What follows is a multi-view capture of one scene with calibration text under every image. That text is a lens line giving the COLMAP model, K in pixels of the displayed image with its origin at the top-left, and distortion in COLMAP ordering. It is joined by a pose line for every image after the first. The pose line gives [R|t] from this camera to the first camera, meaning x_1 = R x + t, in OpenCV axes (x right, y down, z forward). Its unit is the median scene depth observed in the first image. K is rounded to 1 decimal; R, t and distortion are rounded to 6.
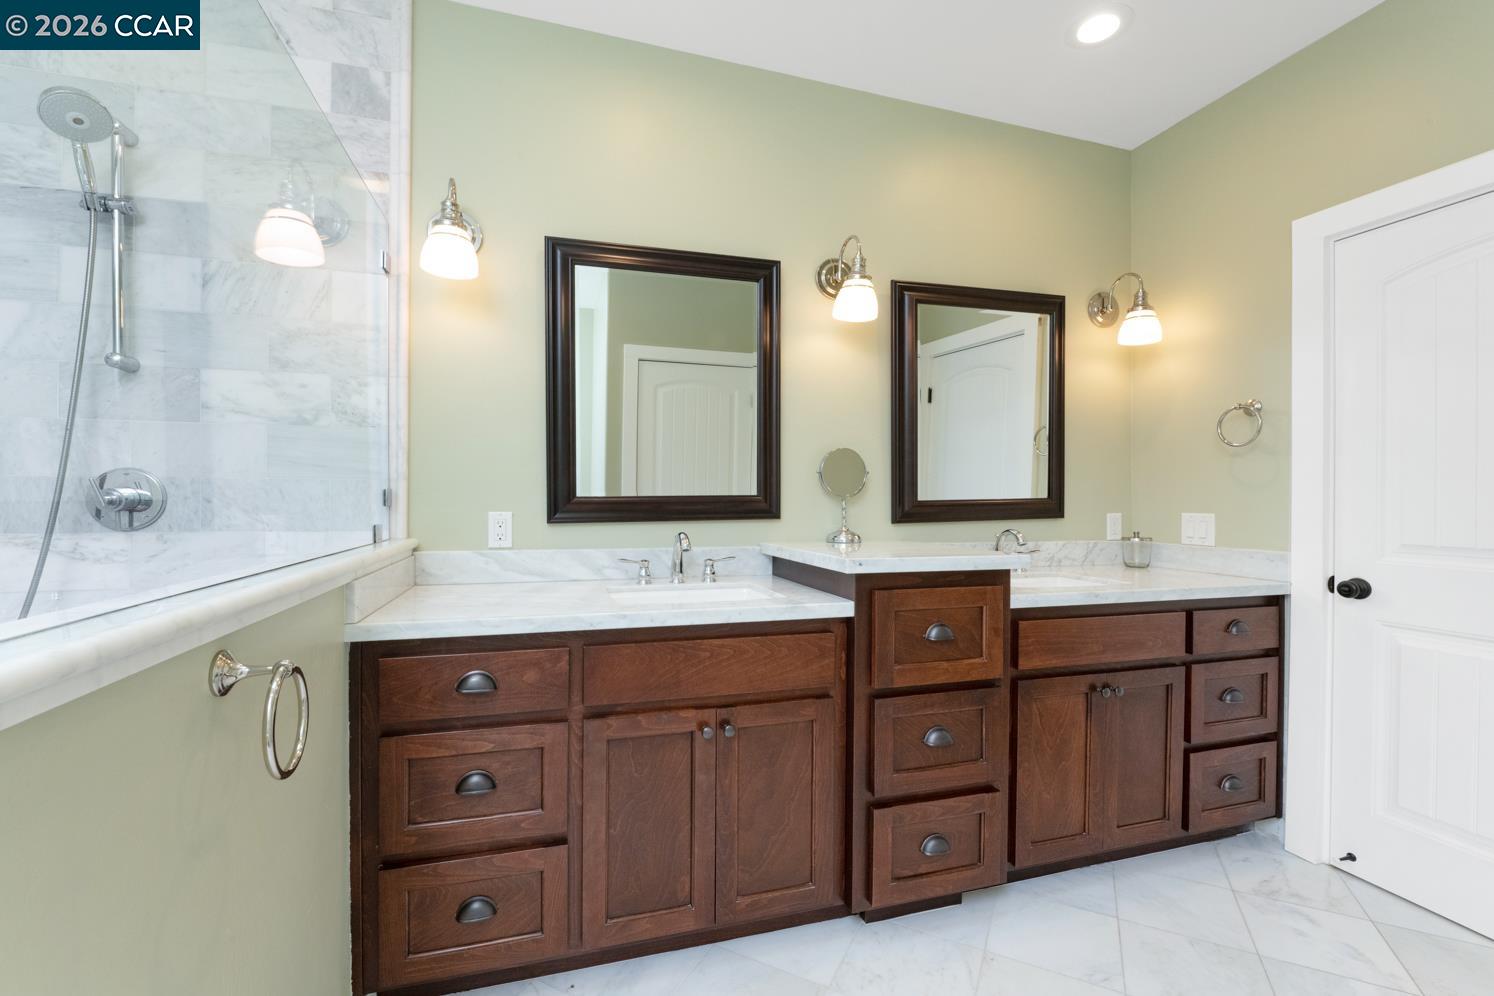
lens RADIAL K [[595.9, 0, 747.0], [0, 595.9, 498.0], [0, 0, 1]] dist [-0.000977, -0.000450]
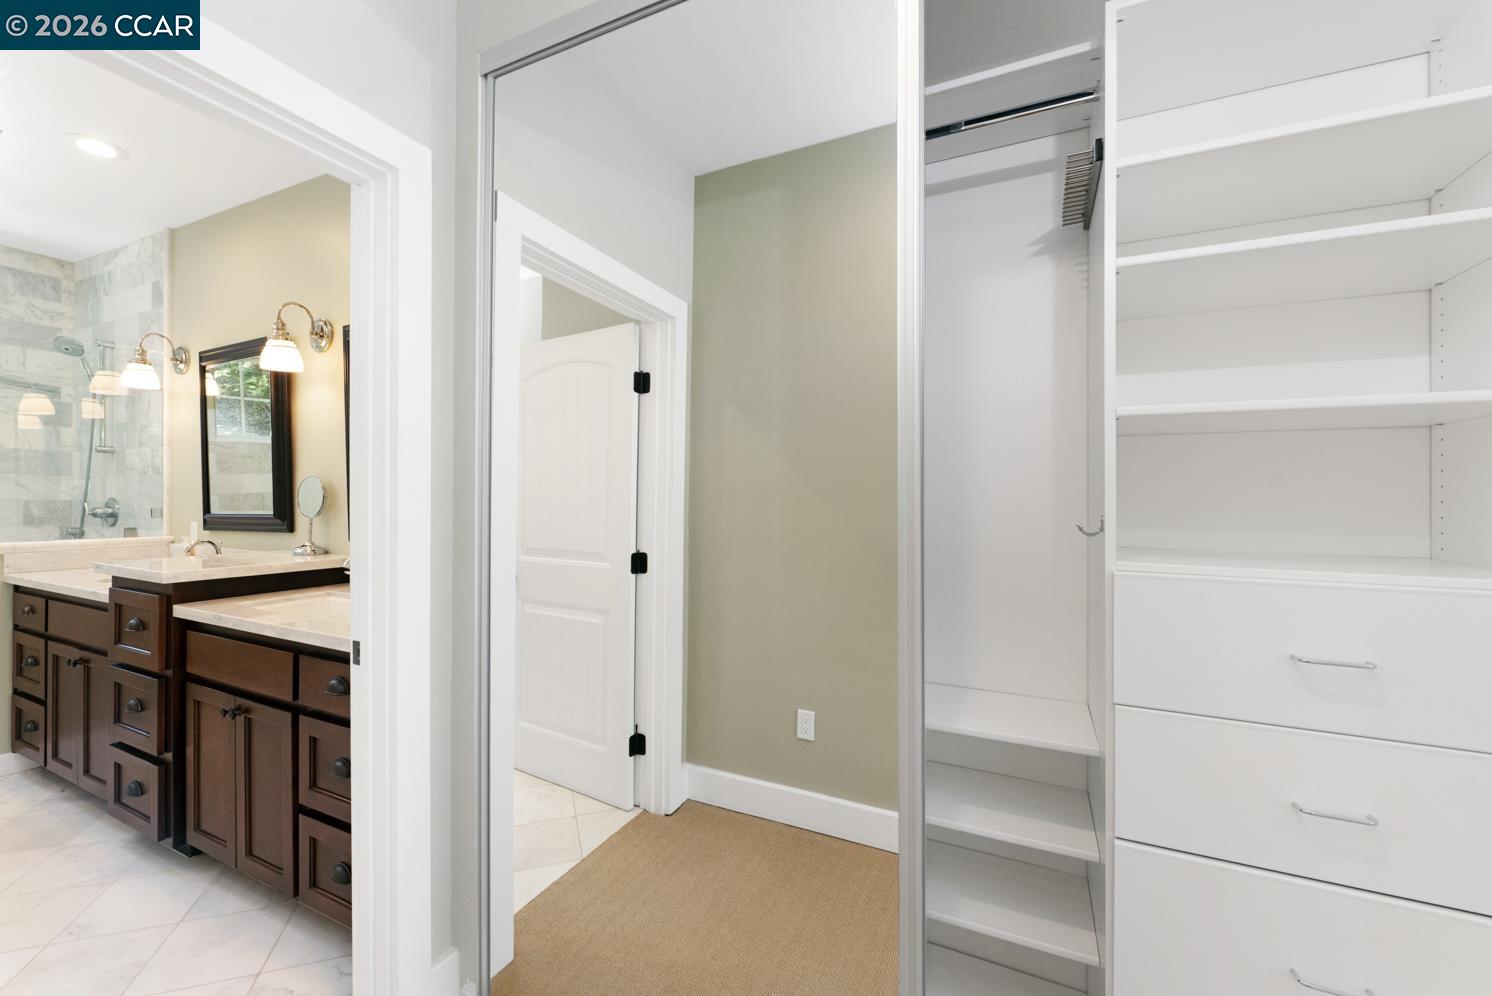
lens RADIAL K [[595.1, 0, 746.0], [0, 595.1, 498.0], [0, 0, 1]] dist [-0.000977, -0.000450]
pose [[0.755046, 0.001822, -0.655669, 2.066887], [-0.005615, 0.999977, -0.003686, -0.051296], [0.655648, 0.006464, 0.755039, 0.858357]]
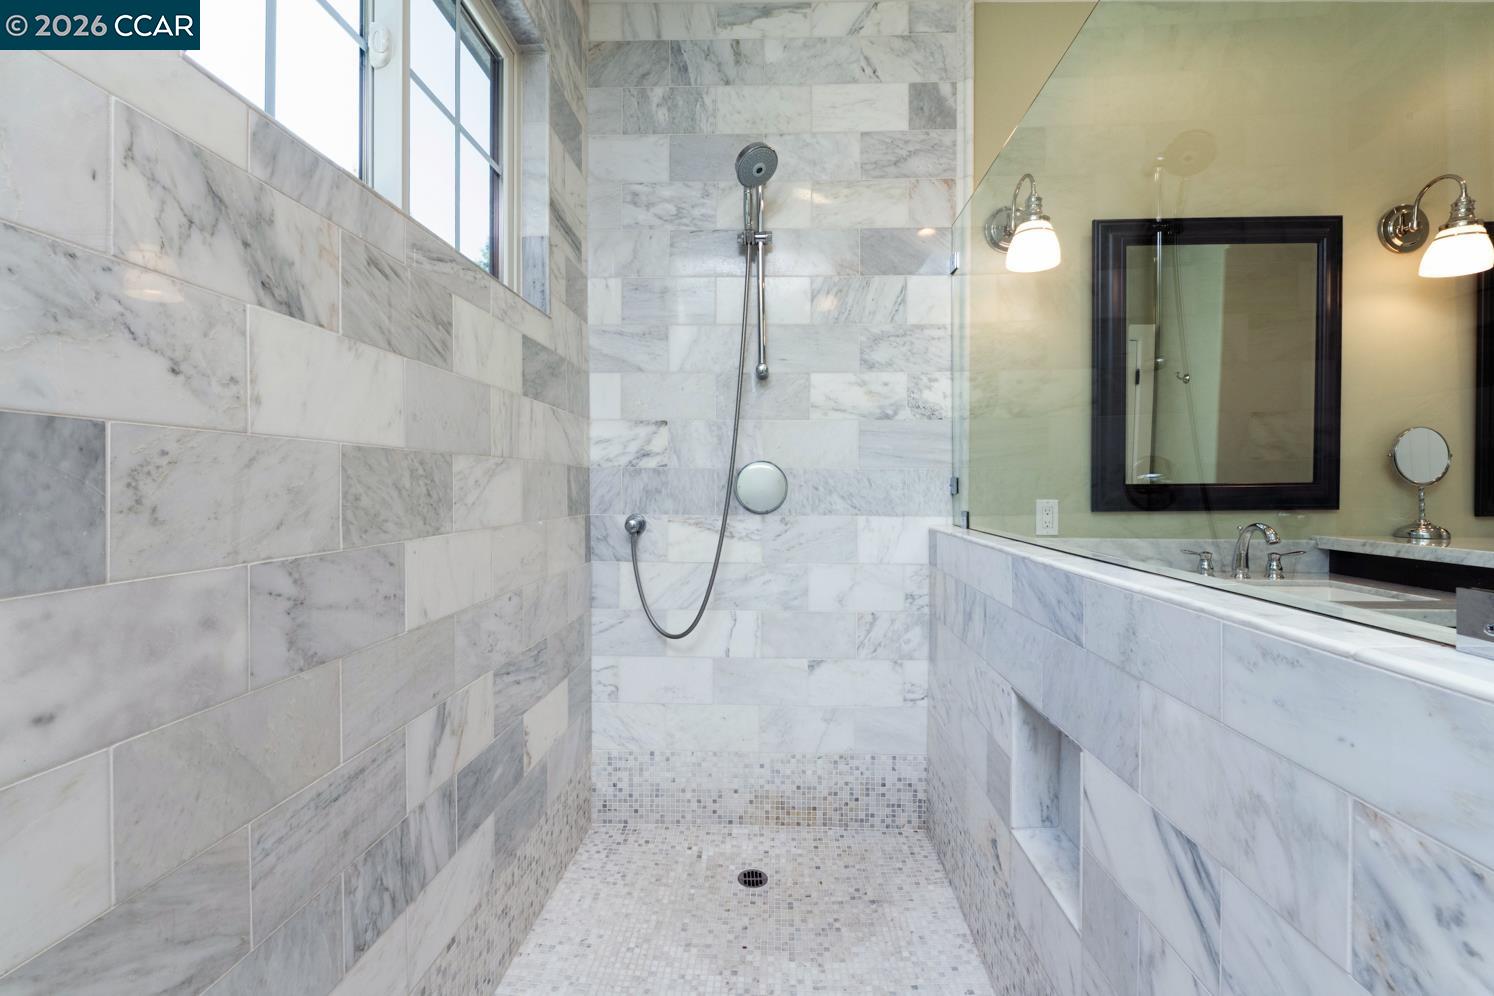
lens RADIAL K [[610.1, 0, 749.2], [0, 610.1, 487.4], [0, 0, 1]] dist [0.000296, 0.000118]
pose [[0.955870, 0.001081, -0.293787, -0.641873], [0.000658, 0.999983, 0.005820, -0.004036], [0.293788, -0.005757, 0.955853, -0.147648]]
